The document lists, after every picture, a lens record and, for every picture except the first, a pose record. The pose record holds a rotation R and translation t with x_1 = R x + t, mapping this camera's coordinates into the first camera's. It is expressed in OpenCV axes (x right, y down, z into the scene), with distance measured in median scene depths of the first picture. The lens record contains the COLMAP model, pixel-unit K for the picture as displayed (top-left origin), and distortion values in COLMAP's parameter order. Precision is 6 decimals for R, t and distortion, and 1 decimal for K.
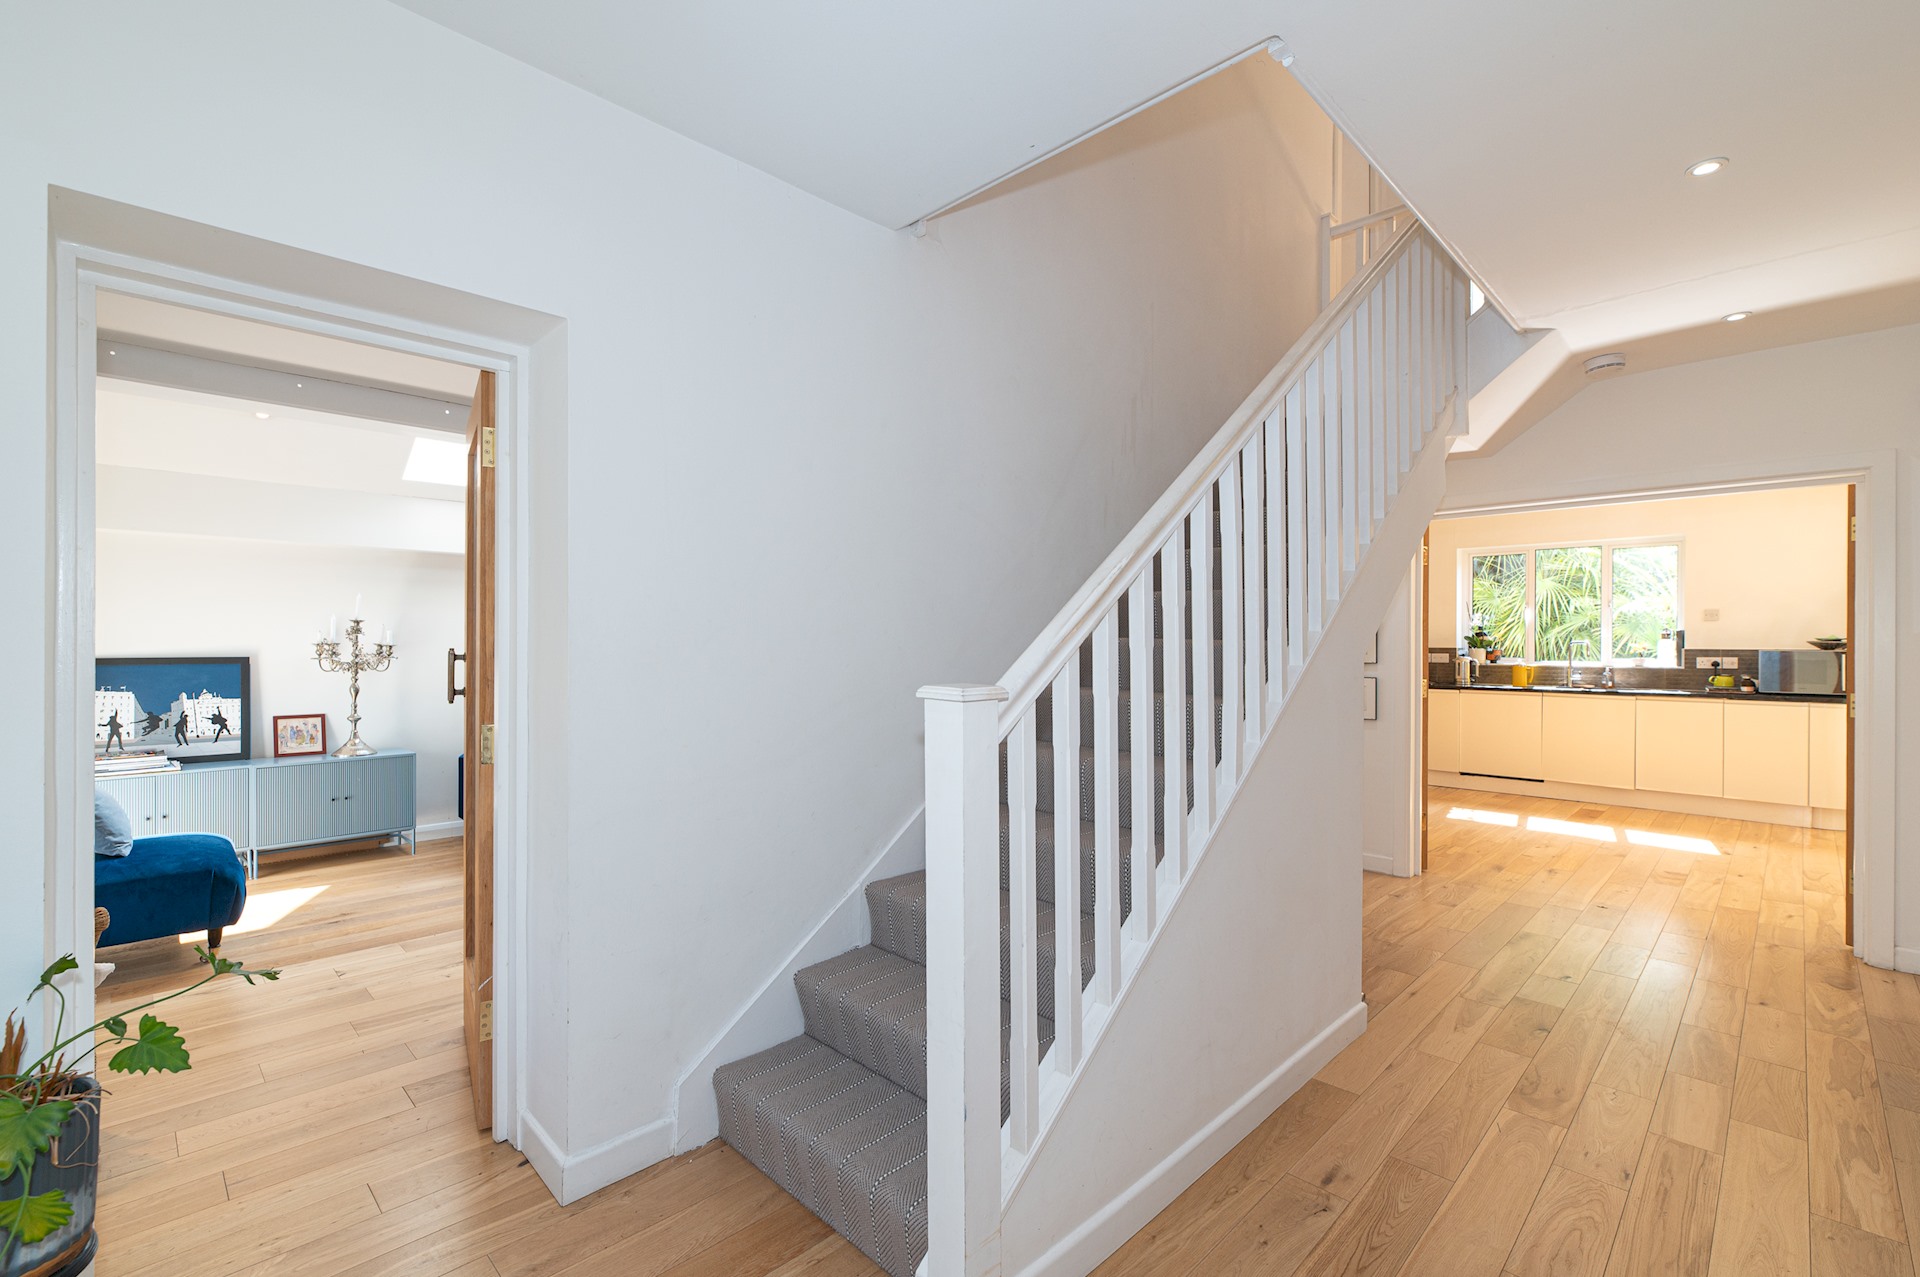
lens RADIAL K [[837.6, 0, 953.2], [0, 837.6, 644.7], [0, 0, 1]] dist [0.001963, -0.000377]
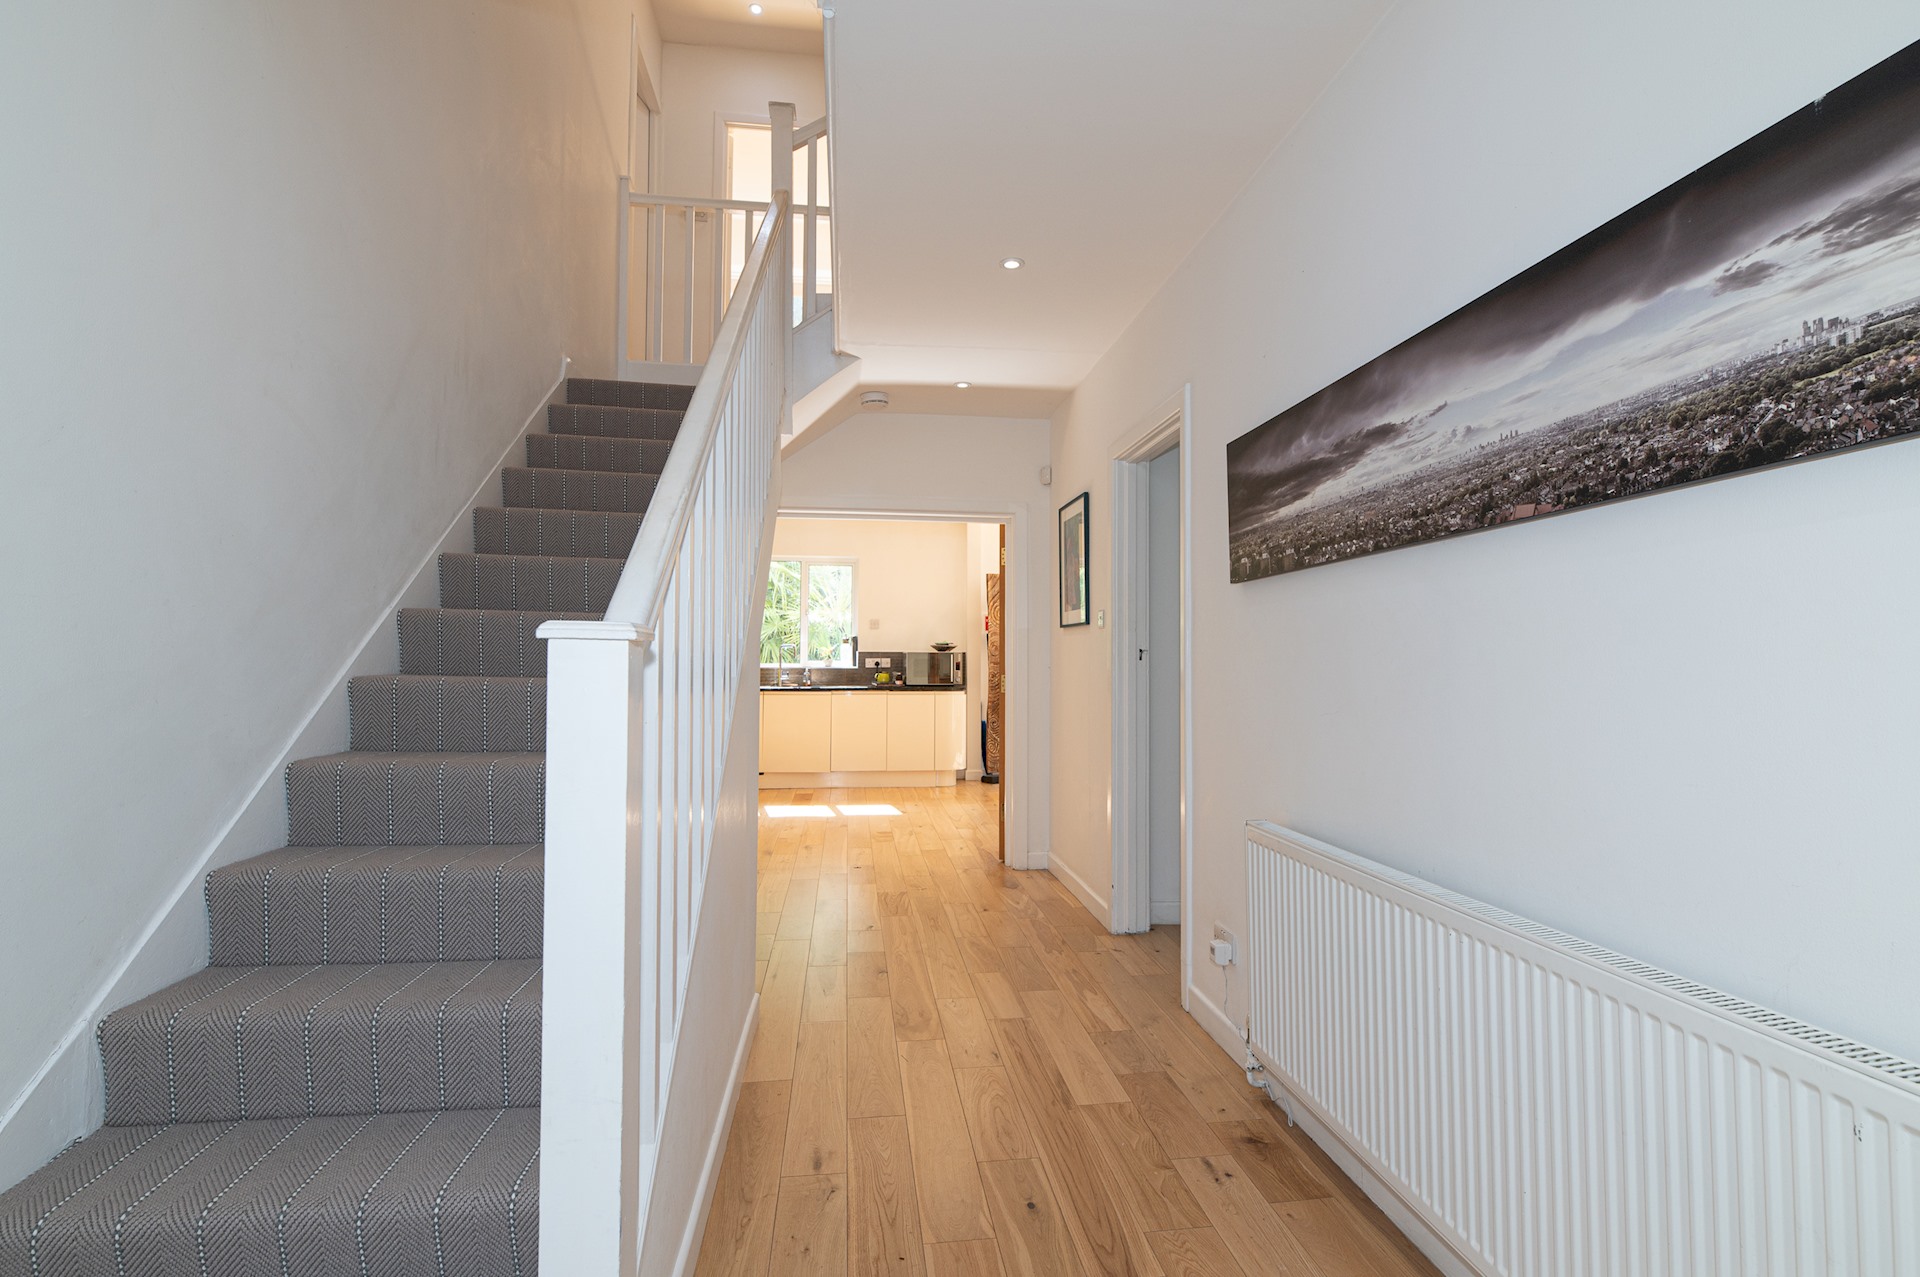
lens RADIAL K [[928.3, 0, 969.1], [0, 928.3, 625.7], [0, 0, 1]] dist [-0.000316, -0.000592]
pose [[0.606285, 0.029579, 0.794697, -0.255343], [0.000855, 0.999283, -0.037846, 0.049241], [-0.795247, 0.023625, 0.605825, 0.163791]]
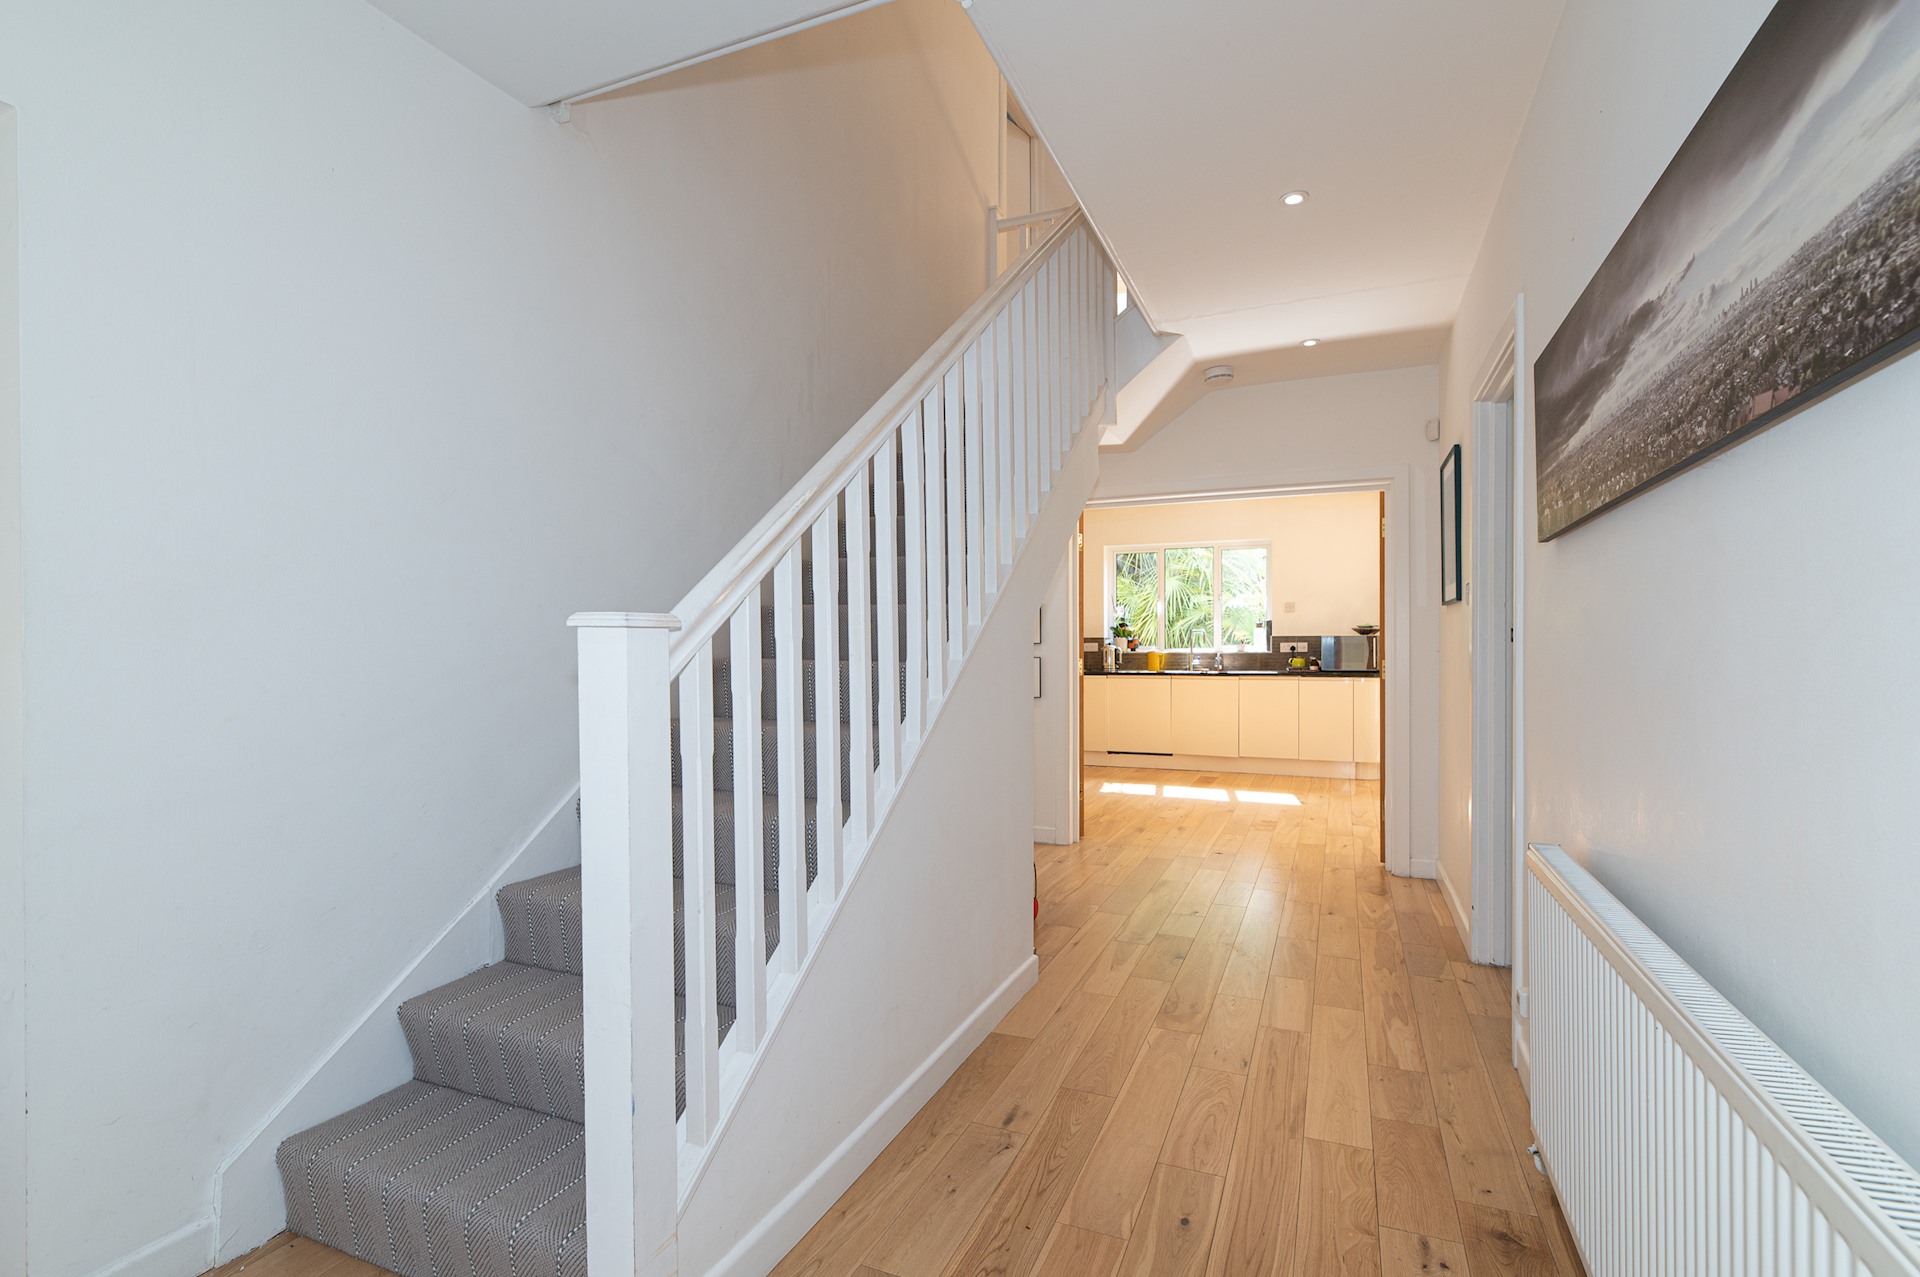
lens RADIAL K [[887.6, 0, 955.8], [0, 887.6, 650.9], [0, 0, 1]] dist [0.000627, -0.001198]
pose [[0.928809, -0.007125, 0.370489, -0.007122], [0.006634, 0.999975, 0.002600, 0.052810], [-0.370499, 0.000043, 0.928833, 0.017888]]
